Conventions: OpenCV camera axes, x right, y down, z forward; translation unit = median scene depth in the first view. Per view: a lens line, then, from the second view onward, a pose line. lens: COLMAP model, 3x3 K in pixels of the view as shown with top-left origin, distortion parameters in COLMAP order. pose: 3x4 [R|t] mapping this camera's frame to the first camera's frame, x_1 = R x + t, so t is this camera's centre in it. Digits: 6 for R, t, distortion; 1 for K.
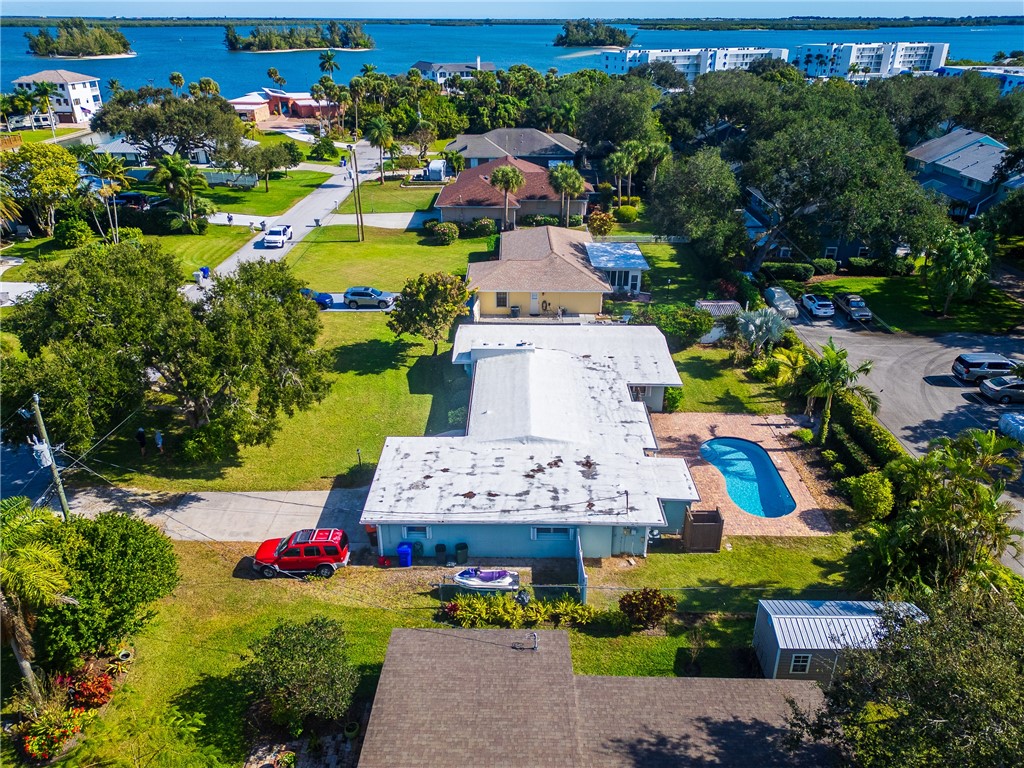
lens RADIAL K [[711.3, 0, 498.9], [0, 711.3, 386.8], [0, 0, 1]] dist [0.054049, -0.053903]
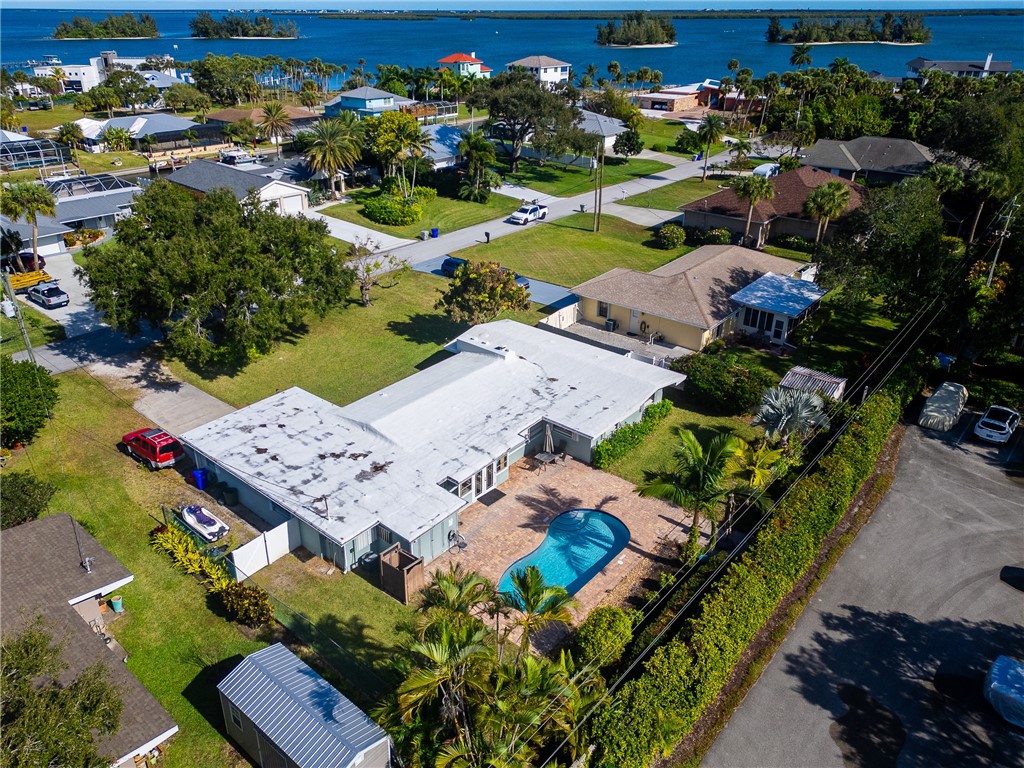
lens RADIAL K [[722.1, 0, 519.6], [0, 722.1, 365.9], [0, 0, 1]] dist [0.065986, -0.082437]
pose [[0.779864, 0.272087, -0.563721, 0.359259], [-0.283559, 0.956443, 0.069358, -0.066264], [0.558039, 0.105758, 0.823048, 0.130886]]
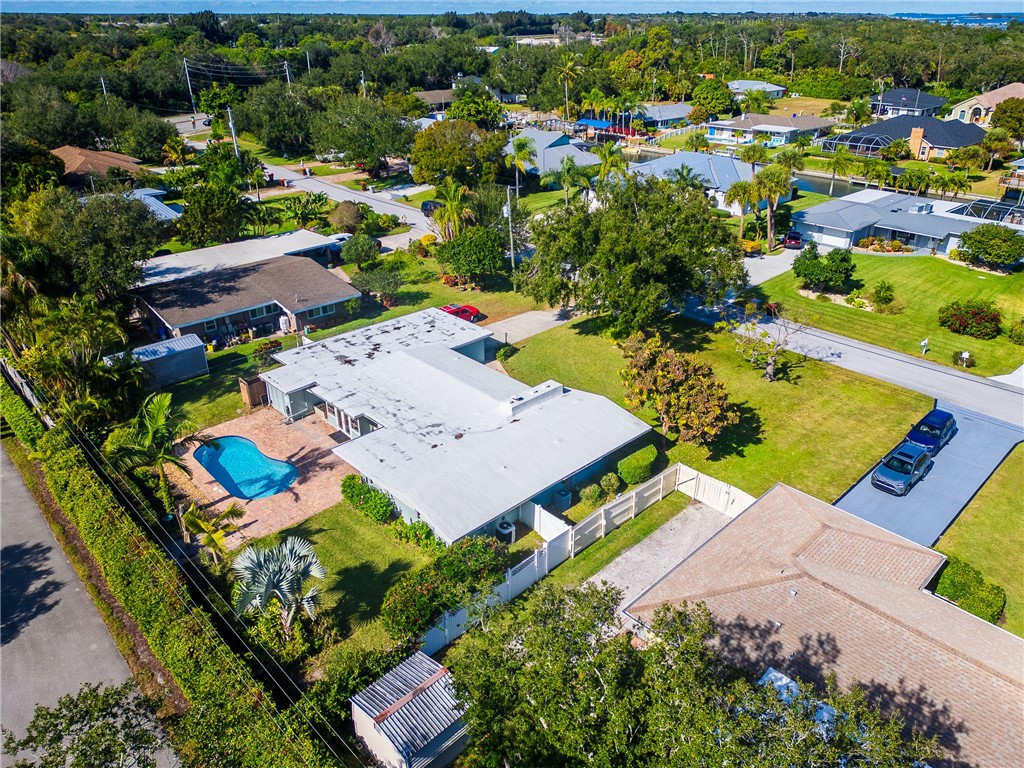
lens RADIAL K [[711.3, 0, 498.9], [0, 711.3, 386.8], [0, 0, 1]] dist [0.054049, -0.053903]
pose [[-0.717300, 0.318169, -0.619879, 0.343304], [-0.318431, 0.641617, 0.697803, -0.393444], [0.619744, 0.697922, -0.358917, 0.763226]]
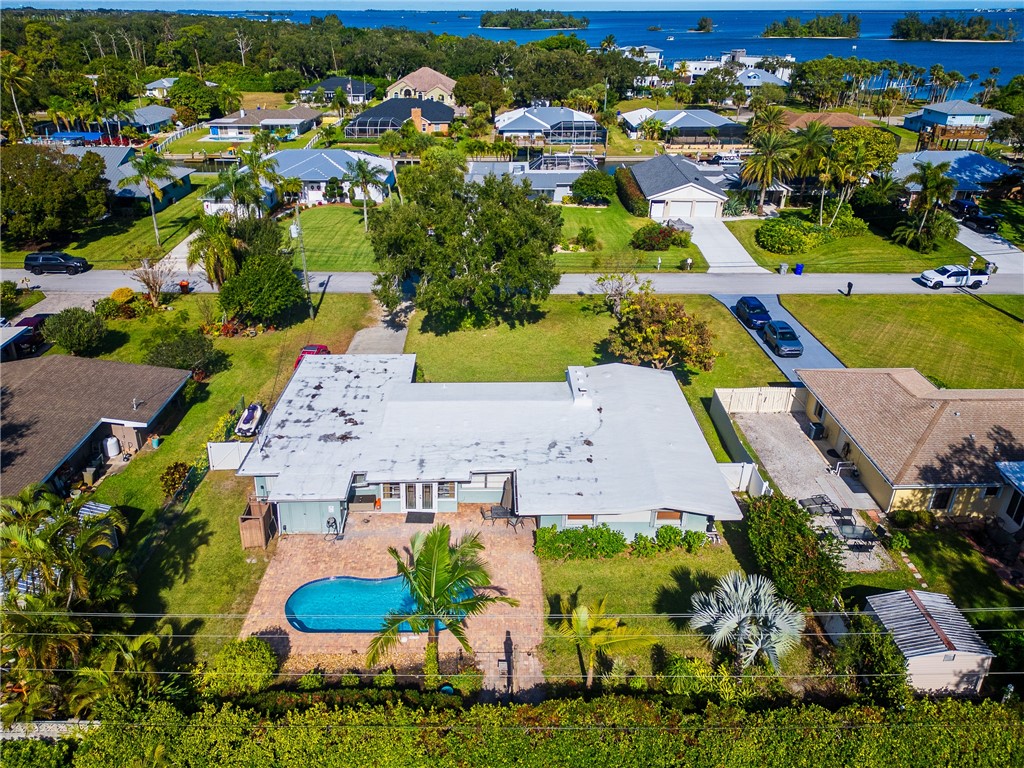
lens RADIAL K [[729.5, 0, 500.3], [0, 729.5, 362.1], [0, 0, 1]] dist [0.057911, -0.061206]
pose [[0.026293, 0.427476, -0.903644, 0.474083], [-0.454213, 0.810365, 0.370133, -0.215654], [0.890505, 0.400715, 0.215472, 0.423922]]
